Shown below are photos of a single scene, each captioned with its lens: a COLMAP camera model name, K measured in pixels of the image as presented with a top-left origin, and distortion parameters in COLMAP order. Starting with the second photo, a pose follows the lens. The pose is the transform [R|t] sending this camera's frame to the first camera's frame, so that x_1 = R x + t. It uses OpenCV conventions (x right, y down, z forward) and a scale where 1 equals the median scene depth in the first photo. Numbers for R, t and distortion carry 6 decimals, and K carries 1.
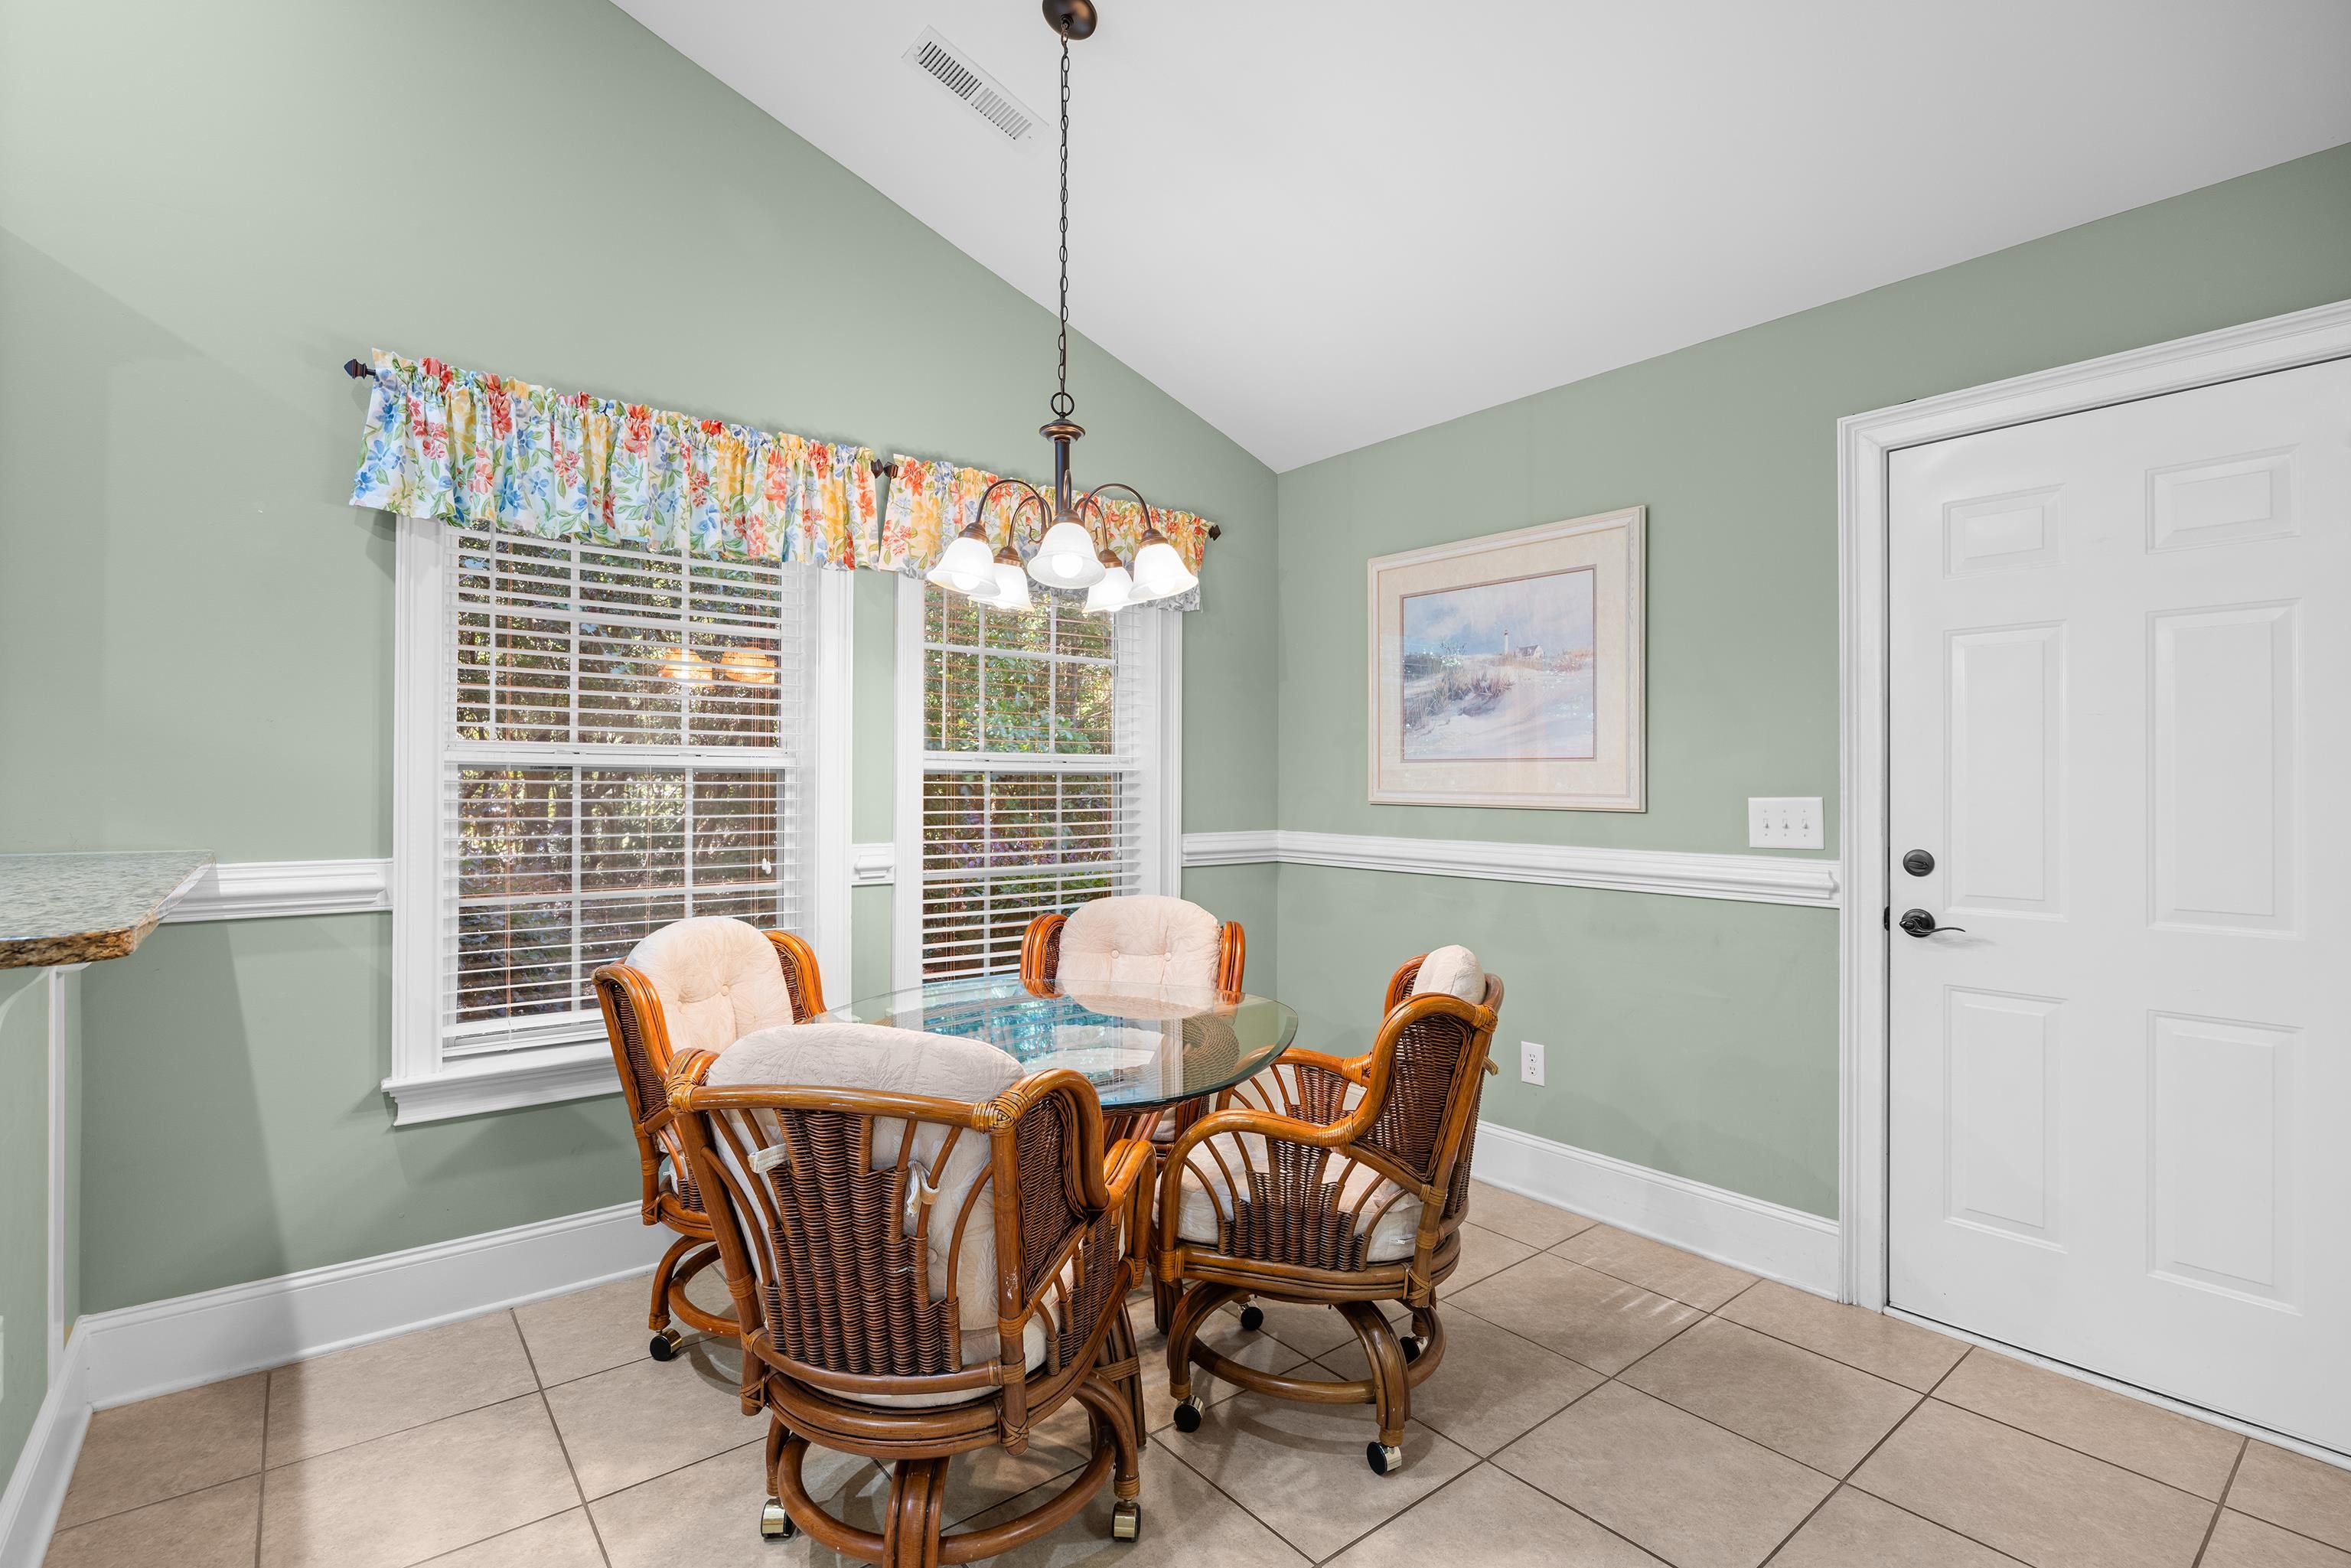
lens RADIAL K [[1096.0, 0, 1175.5], [0, 1096.0, 784.0], [0, 0, 1]] dist [-0.019087, 0.000412]
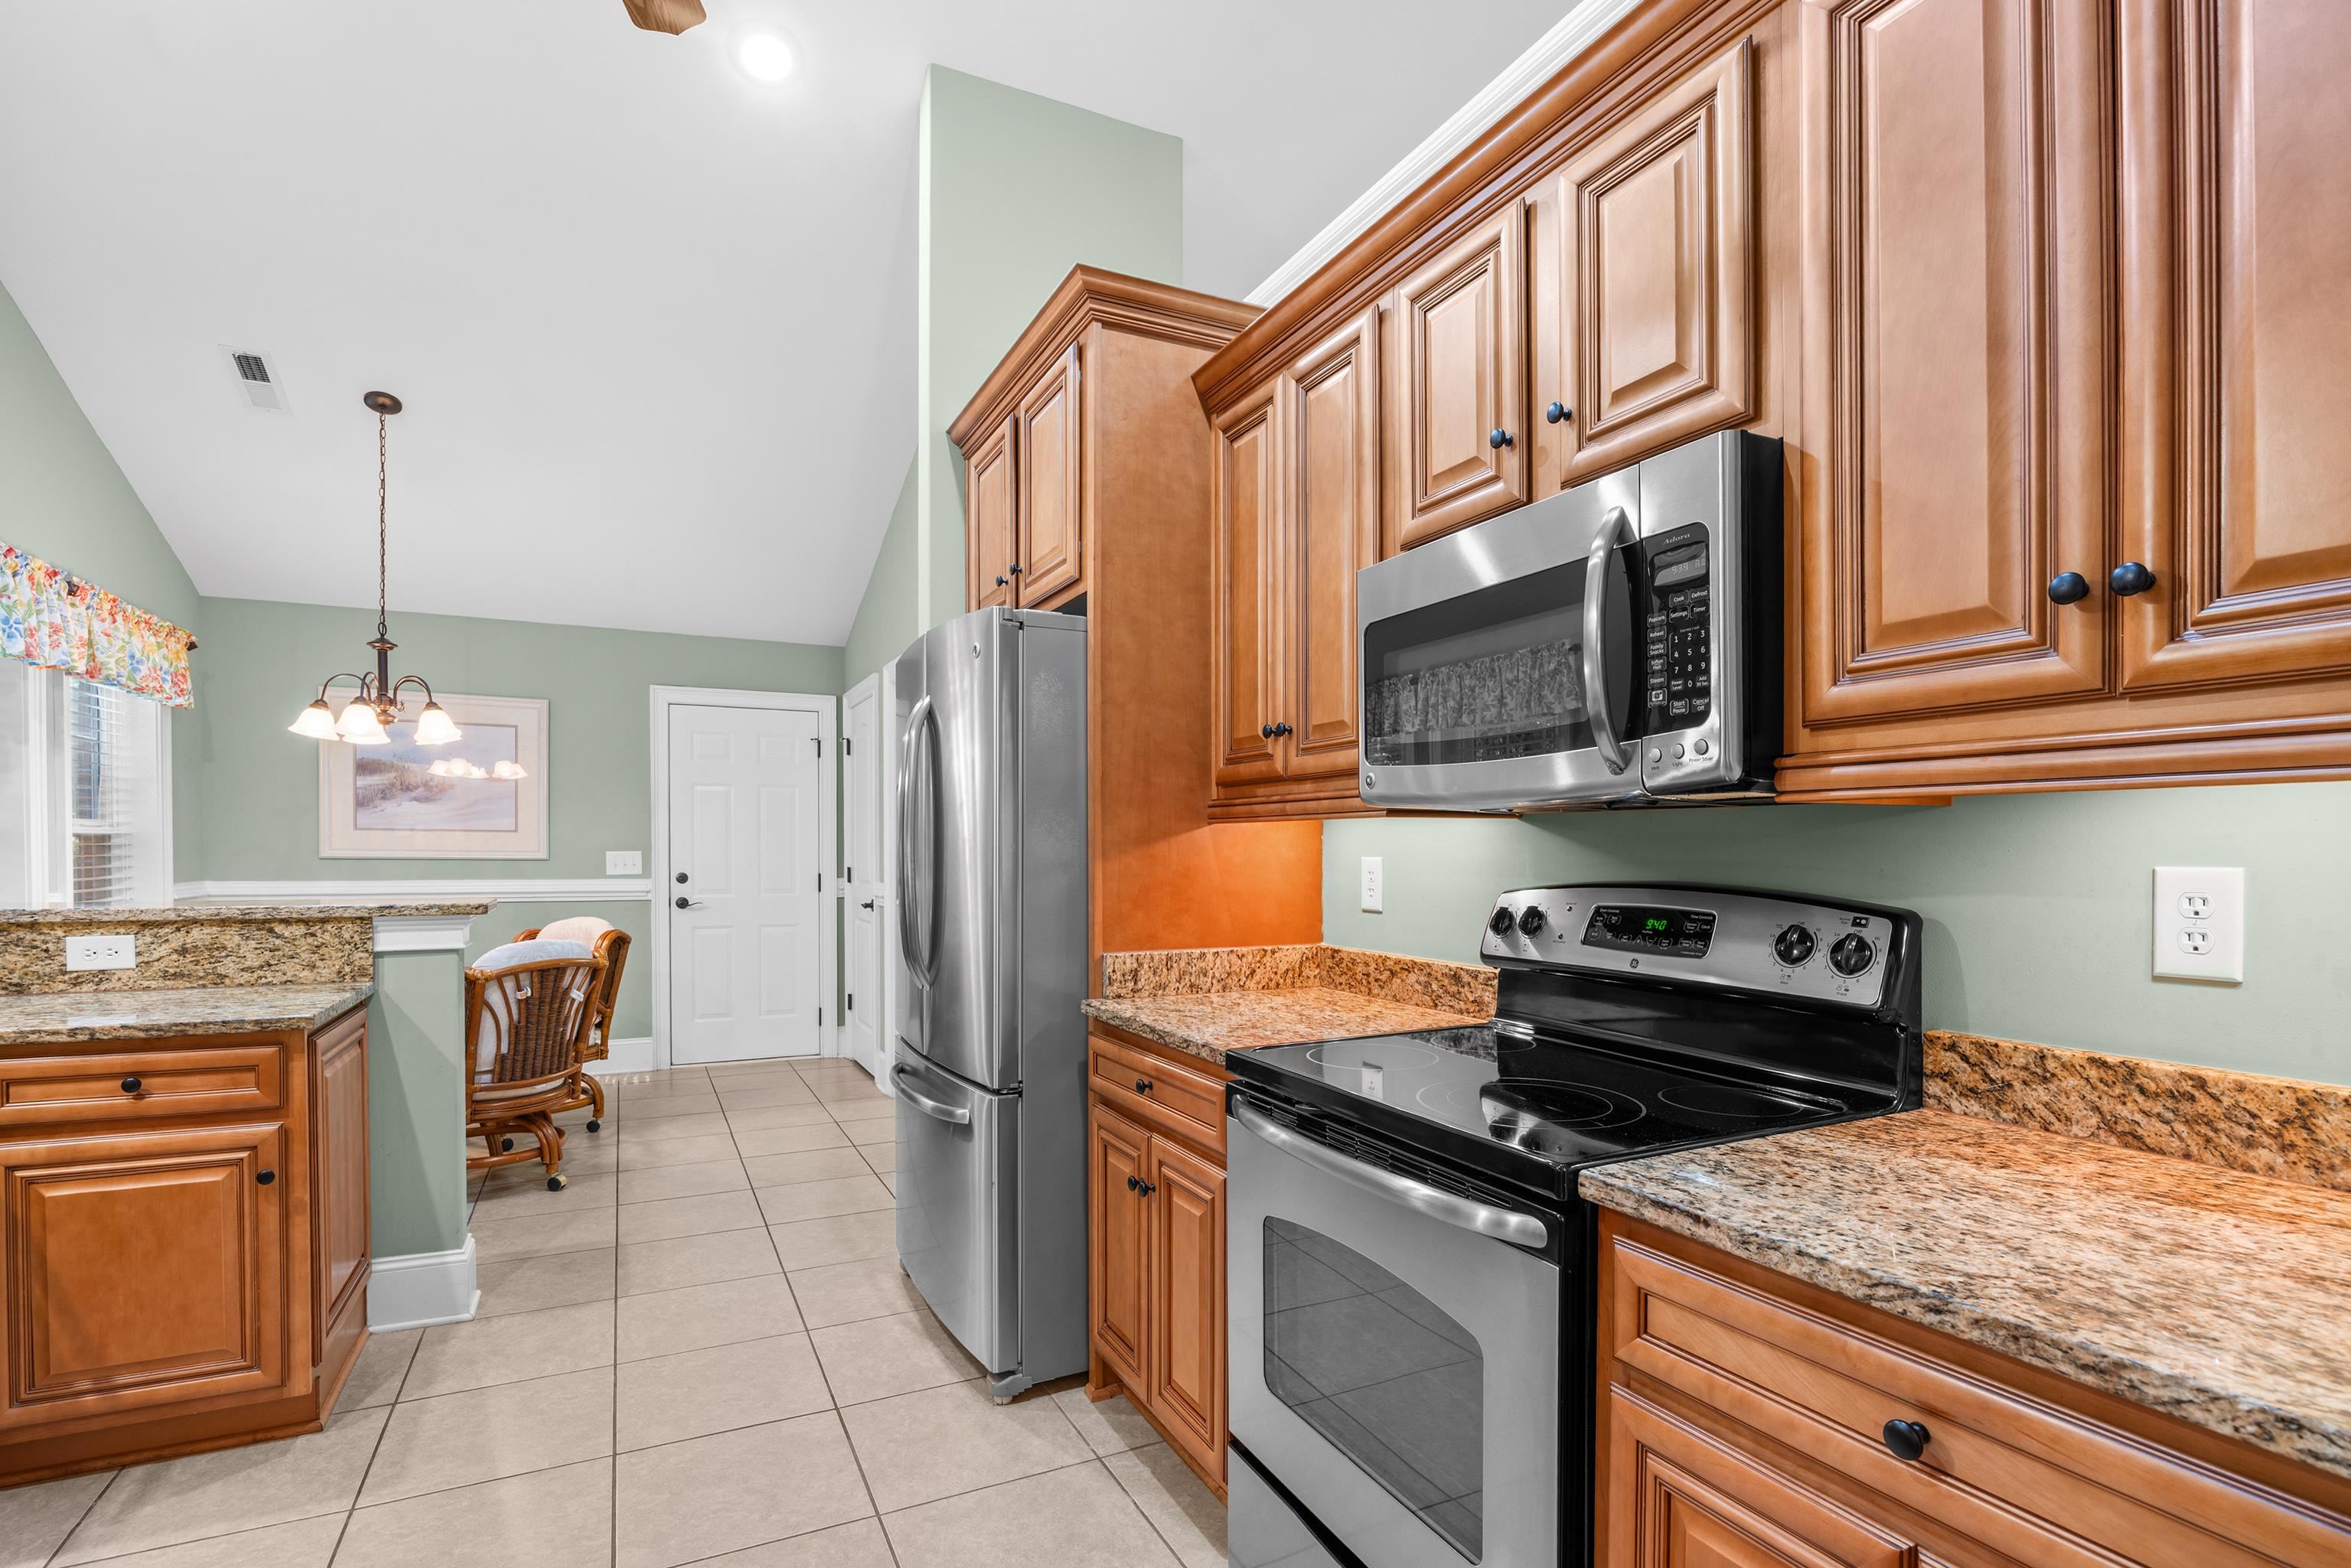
lens RADIAL K [[1103.6, 0, 1175.9], [0, 1103.6, 849.0], [0, 0, 1]] dist [-0.016014, 0.001386]
pose [[0.210094, -0.003331, 0.977675, -1.357331], [-0.002560, 0.999989, 0.003957, -0.003665], [-0.977678, -0.003334, 0.210083, -0.539124]]
